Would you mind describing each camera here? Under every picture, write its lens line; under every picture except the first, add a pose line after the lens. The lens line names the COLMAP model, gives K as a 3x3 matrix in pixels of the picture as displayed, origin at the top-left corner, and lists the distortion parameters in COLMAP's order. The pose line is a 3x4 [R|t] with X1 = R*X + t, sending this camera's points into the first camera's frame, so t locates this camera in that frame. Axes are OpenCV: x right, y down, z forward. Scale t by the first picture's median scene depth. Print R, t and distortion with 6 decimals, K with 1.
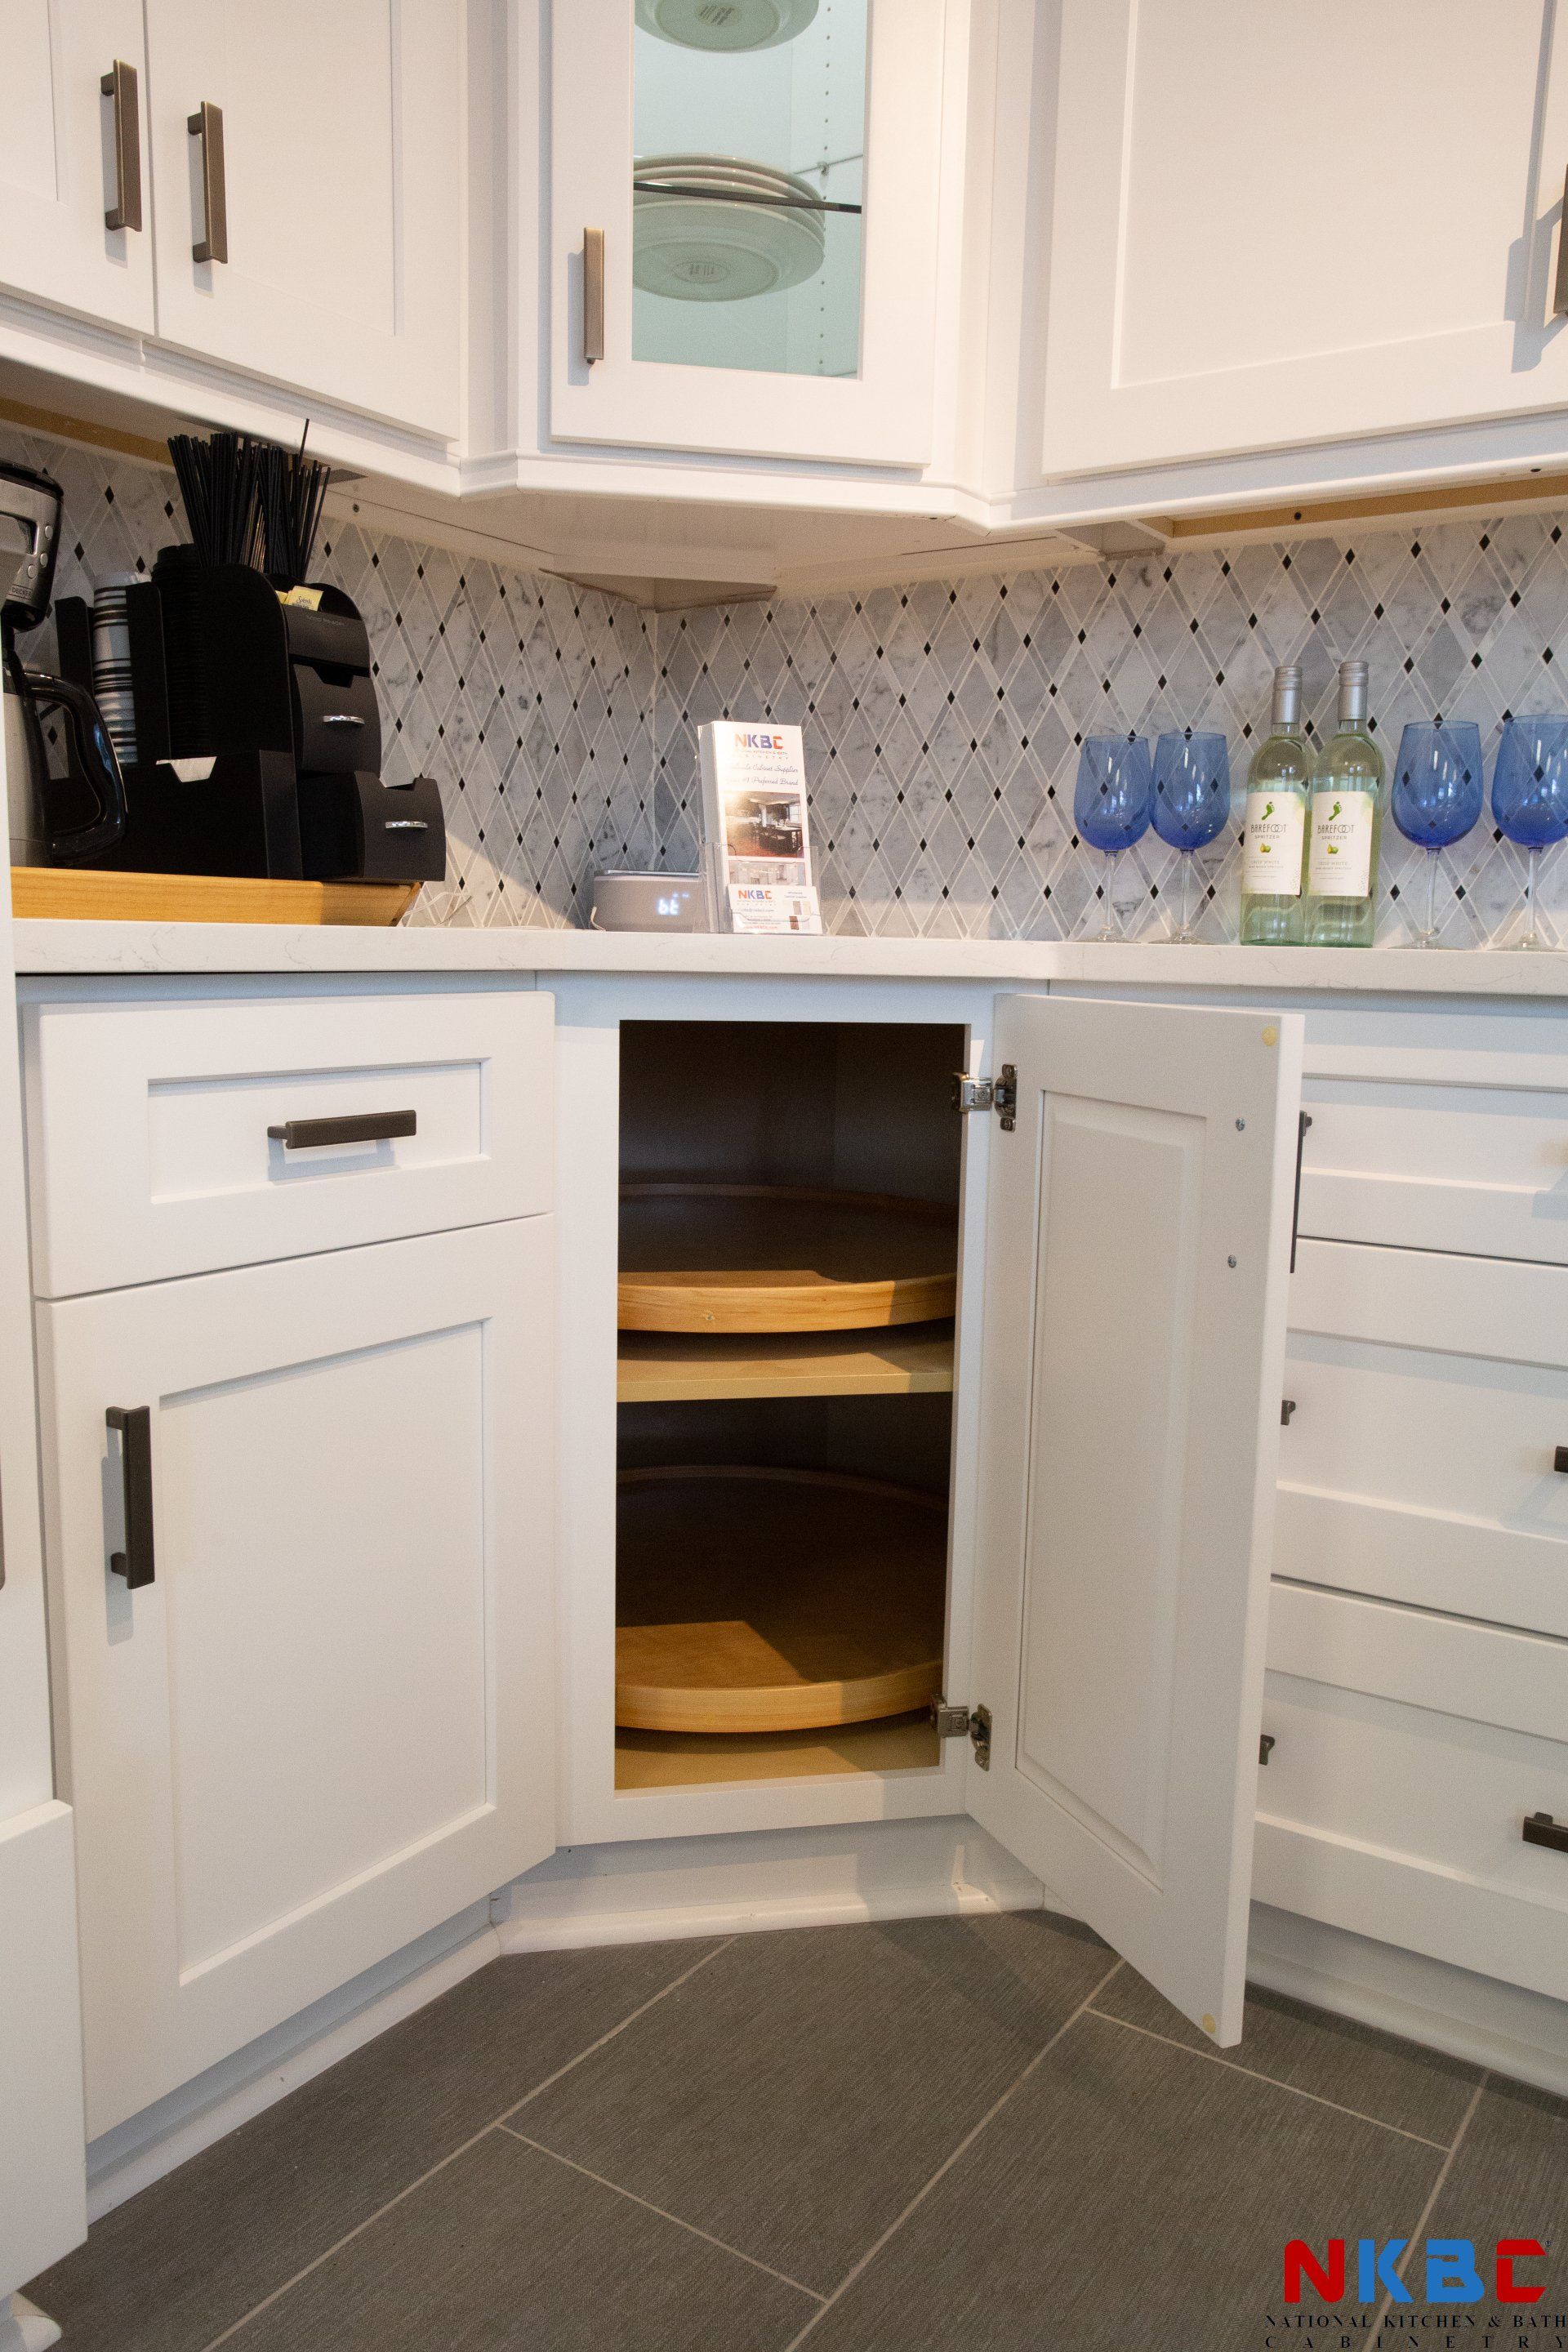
lens RADIAL K [[1720.8, 0, 790.3], [0, 1720.8, 1184.2], [0, 0, 1]] dist [-0.012192, 0.022495]
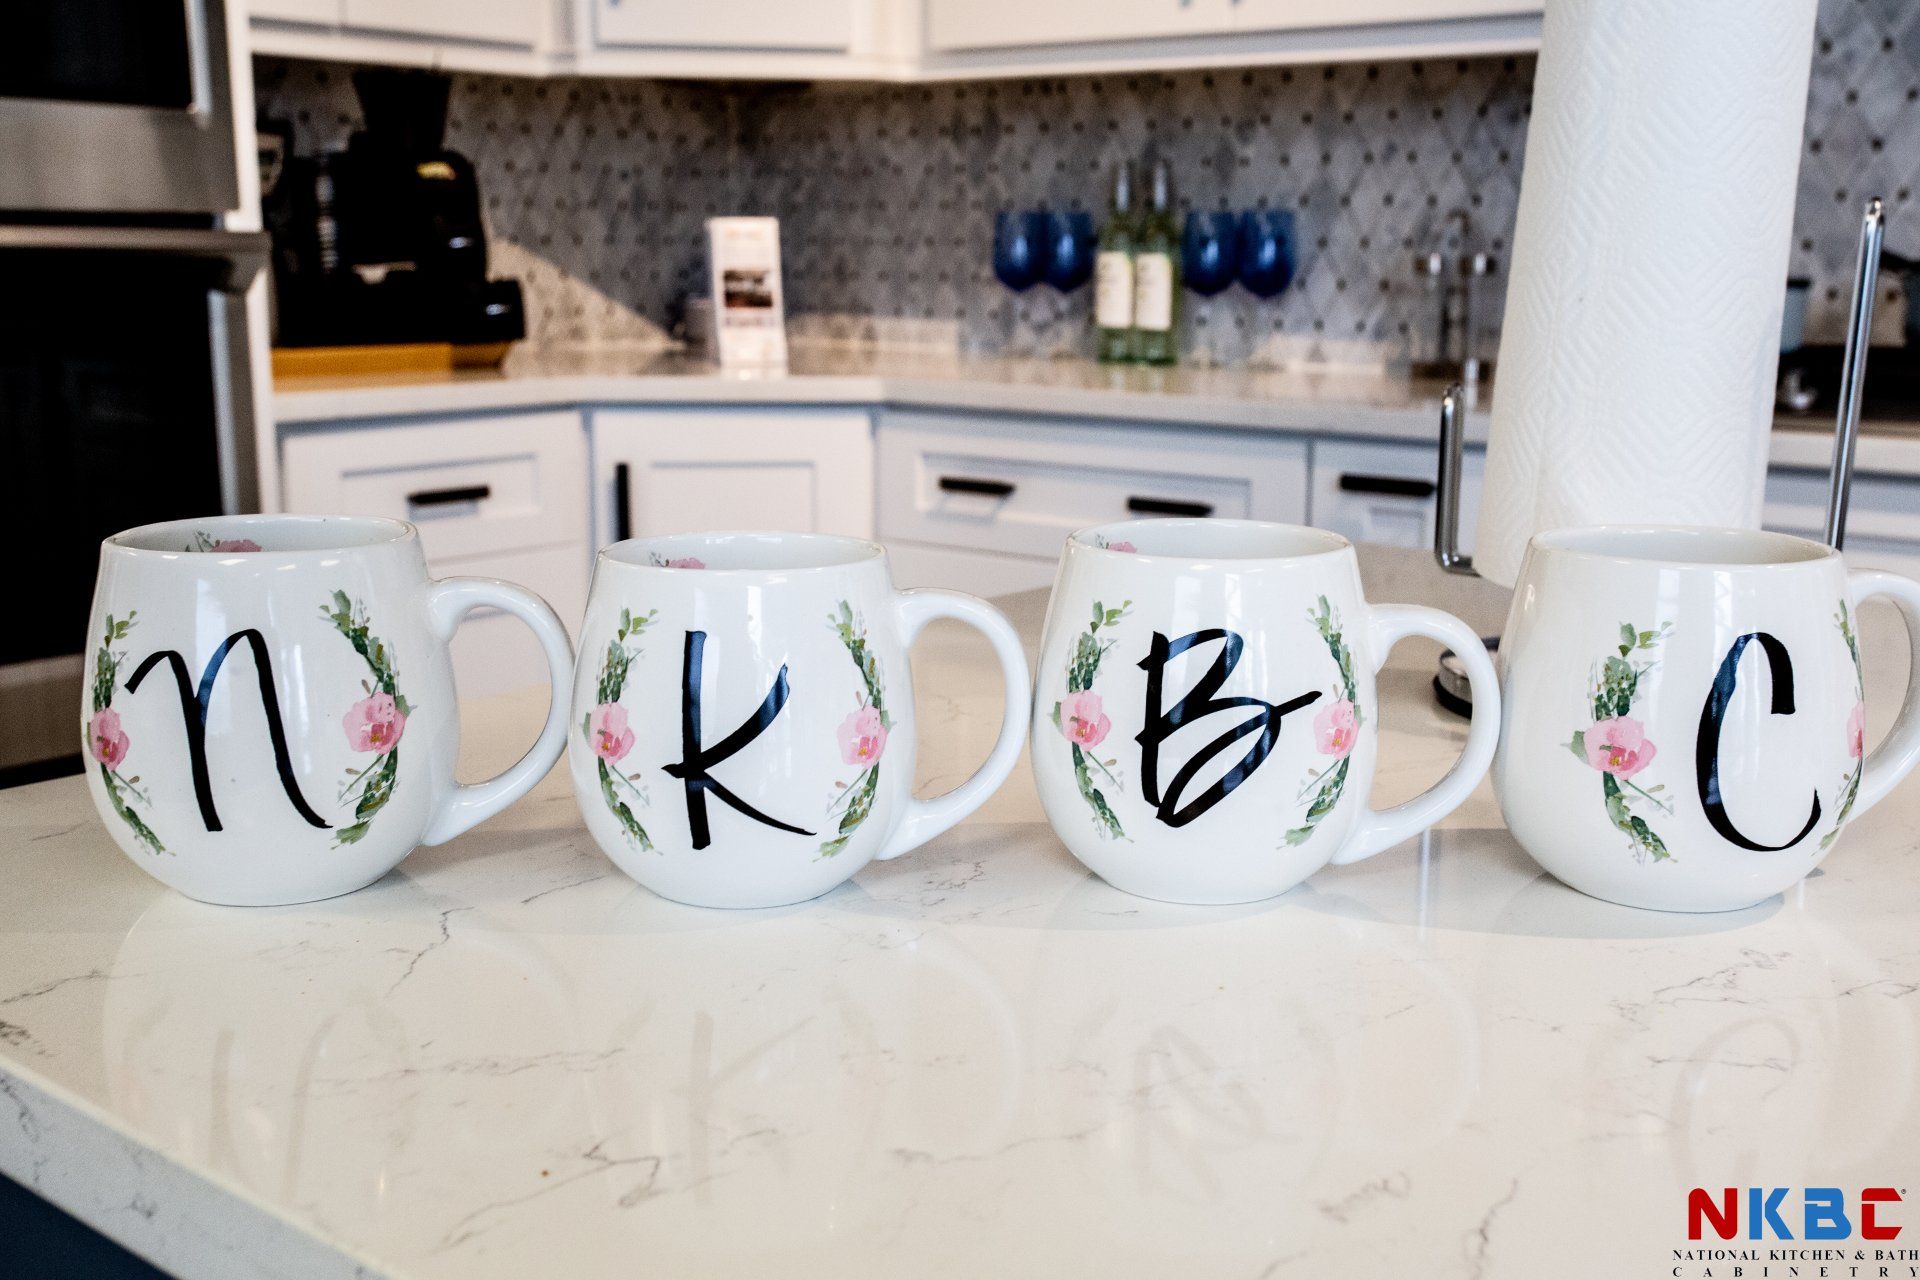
lens RADIAL K [[2052.9, 0, 960.2], [0, 2052.9, 642.2], [0, 0, 1]] dist [0.052444, 0.000000]
pose [[0.994878, 0.005276, -0.100943, 0.342290], [0.000086, 0.998593, 0.053036, 0.005095], [0.101080, -0.052773, 0.993478, -0.766835]]
